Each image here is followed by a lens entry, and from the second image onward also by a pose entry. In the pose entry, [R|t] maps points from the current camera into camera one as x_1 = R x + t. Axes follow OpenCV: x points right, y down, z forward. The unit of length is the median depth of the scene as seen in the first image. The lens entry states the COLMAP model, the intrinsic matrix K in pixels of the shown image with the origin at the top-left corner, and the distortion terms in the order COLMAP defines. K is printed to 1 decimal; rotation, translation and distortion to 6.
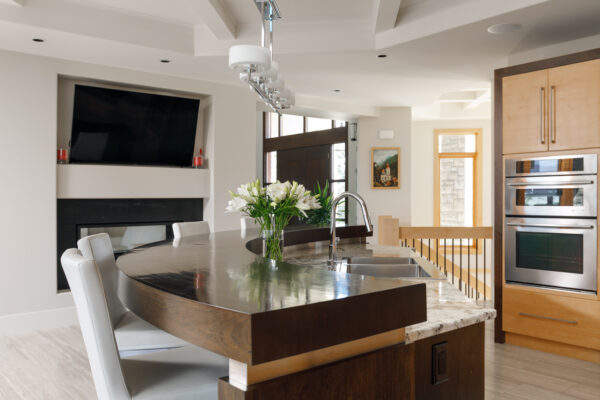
lens RADIAL K [[529.7, 0, 300.0], [0, 529.7, 200.0], [0, 0, 1]] dist [0.007302, 0.003867]
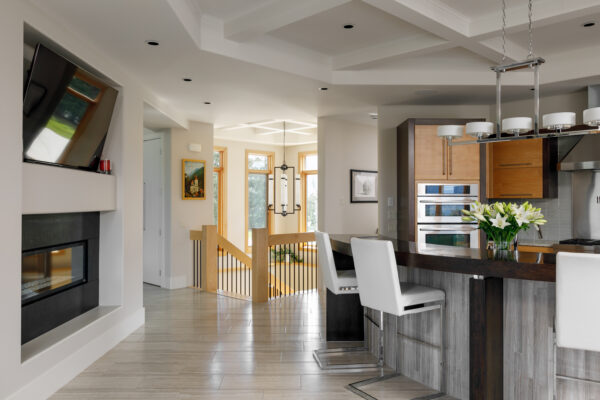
lens RADIAL K [[478.8, 0, 300.9], [0, 478.8, 209.4], [0, 0, 1]] dist [0.320524, -0.000278]
pose [[0.633618, -0.005265, 0.773628, -0.452507], [-0.002642, 0.999956, 0.008969, -0.010287], [-0.773642, -0.007727, 0.633576, 0.225170]]
